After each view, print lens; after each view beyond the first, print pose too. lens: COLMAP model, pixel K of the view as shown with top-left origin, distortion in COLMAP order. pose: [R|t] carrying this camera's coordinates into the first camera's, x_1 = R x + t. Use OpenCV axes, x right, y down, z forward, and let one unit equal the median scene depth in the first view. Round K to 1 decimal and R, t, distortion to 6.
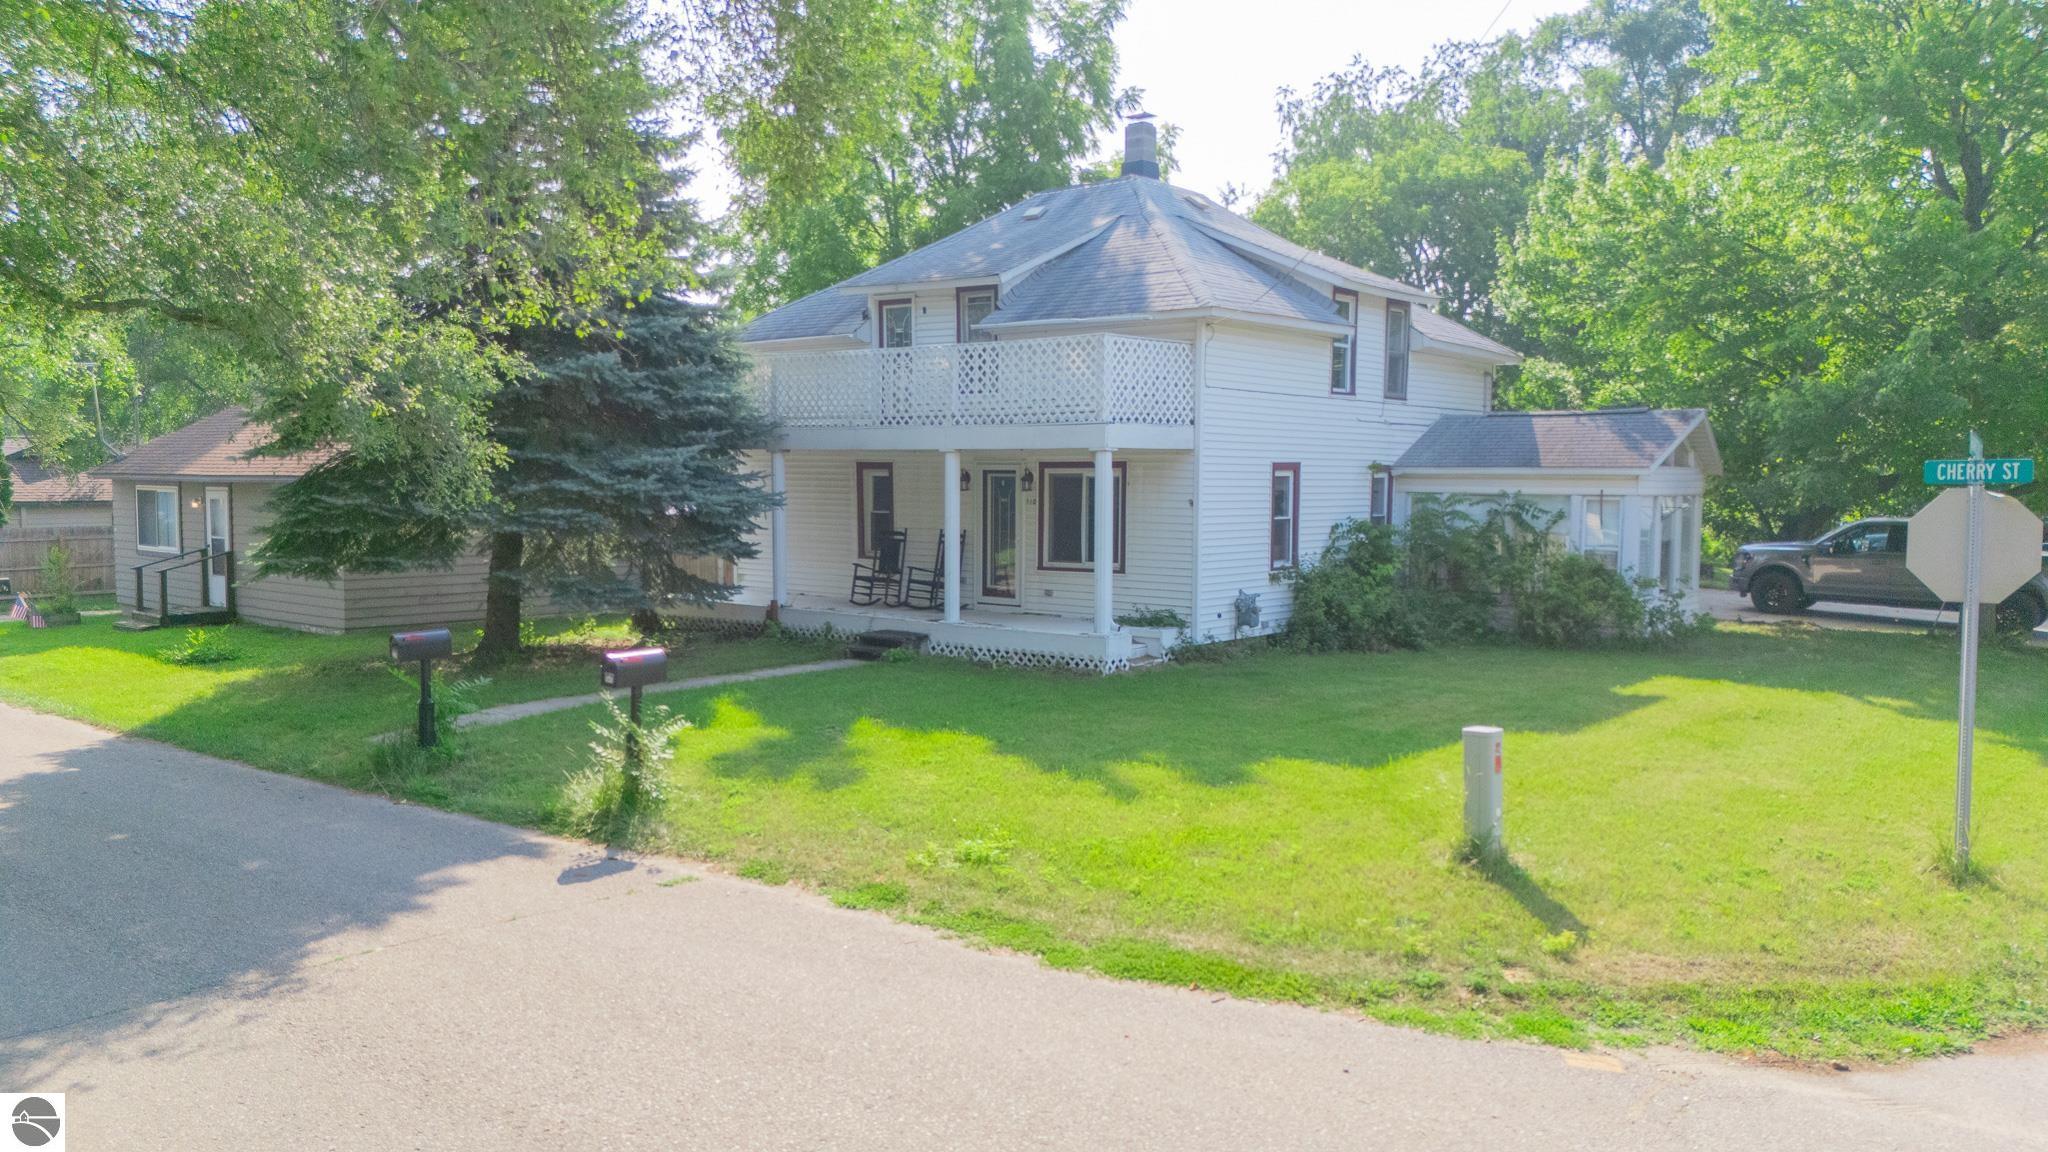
lens RADIAL K [[1507.7, 0, 1022.0], [0, 1507.7, 575.0], [0, 0, 1]] dist [0.080219, -0.078745]
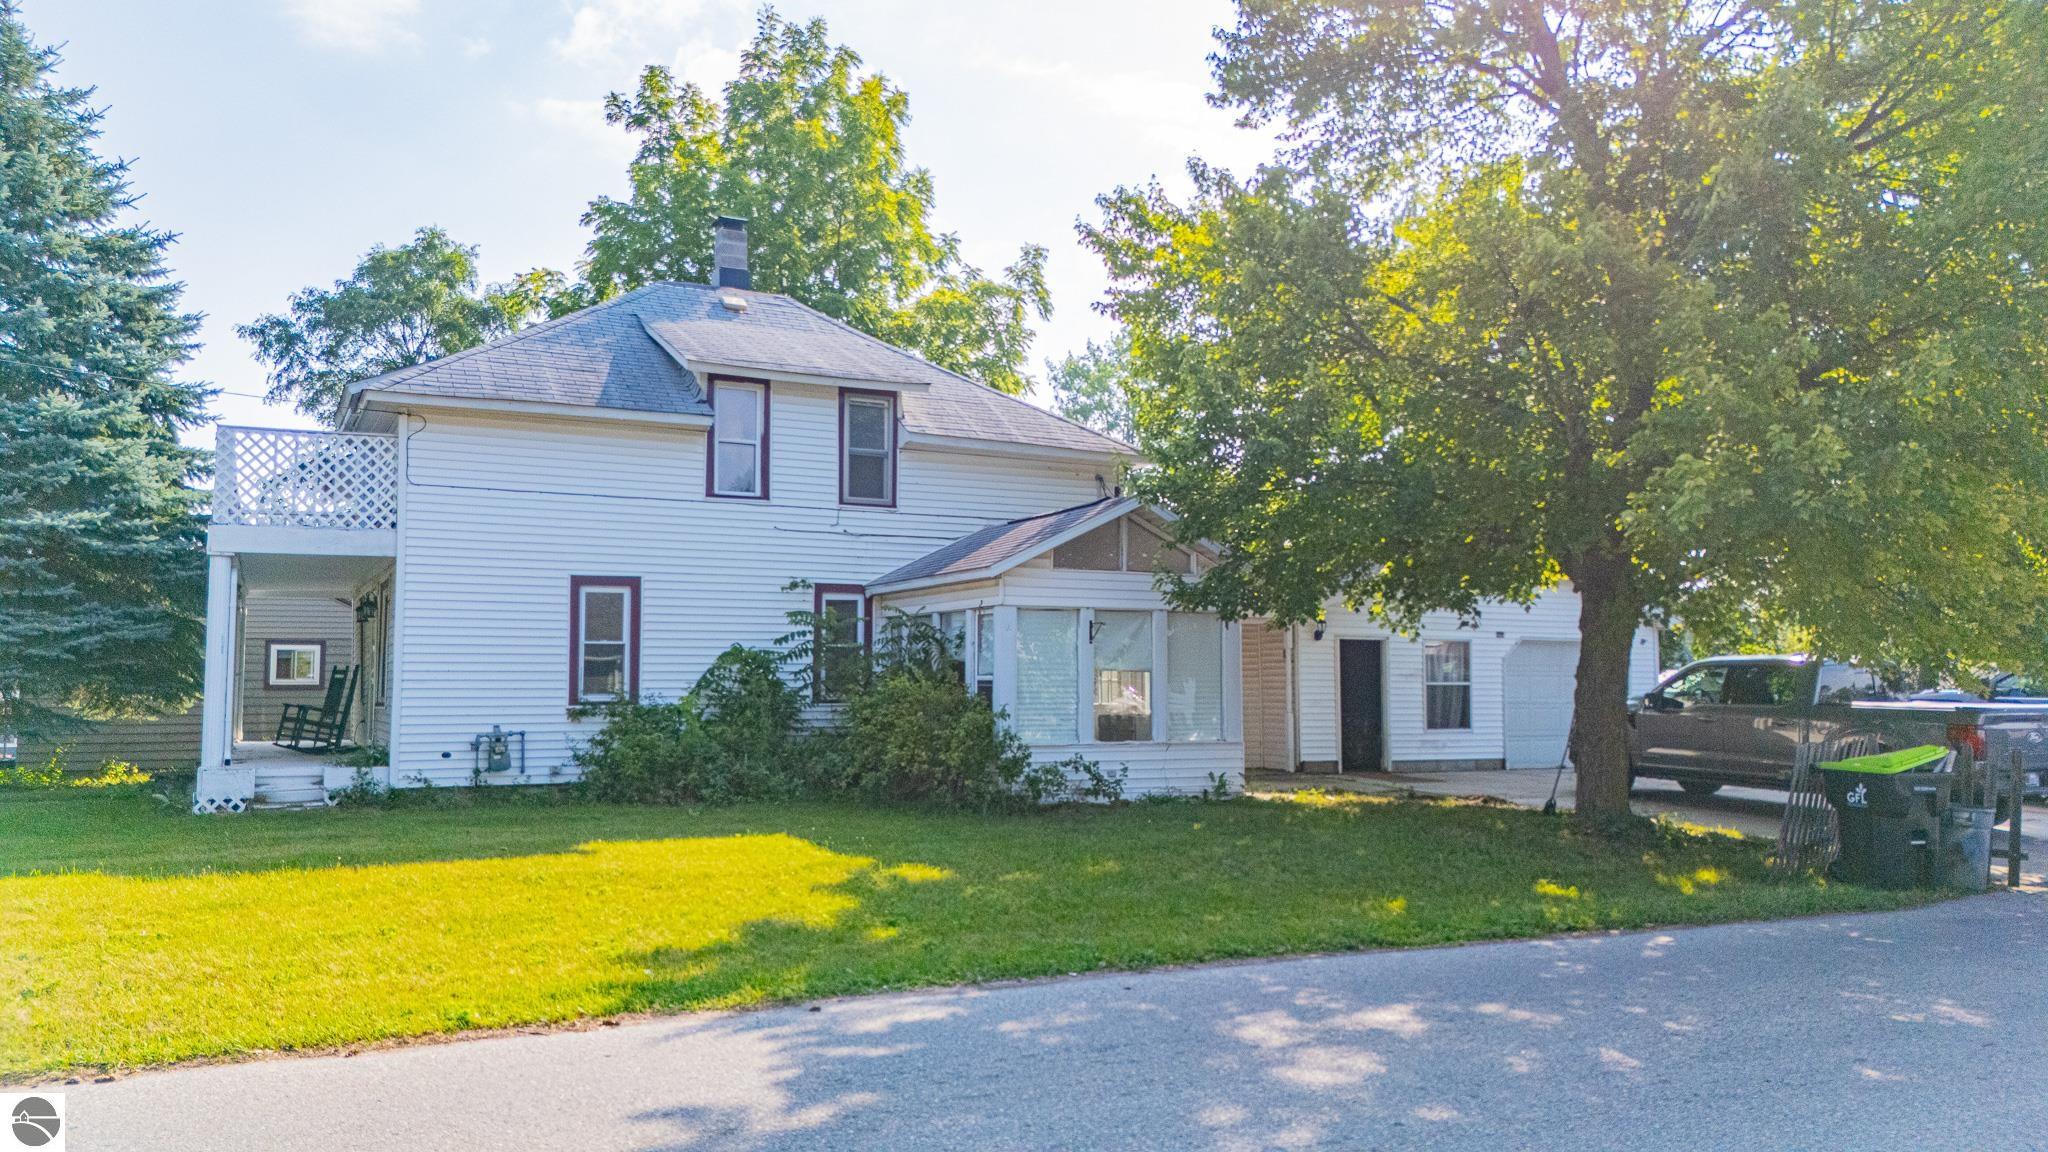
lens RADIAL K [[1508.3, 0, 1019.0], [0, 1508.3, 579.5], [0, 0, 1]] dist [0.091795, -0.100455]
pose [[0.917606, -0.034126, -0.396024, 0.717727], [-0.020367, 0.990963, -0.132584, 0.034184], [0.396970, 0.129725, 0.908618, 0.326729]]
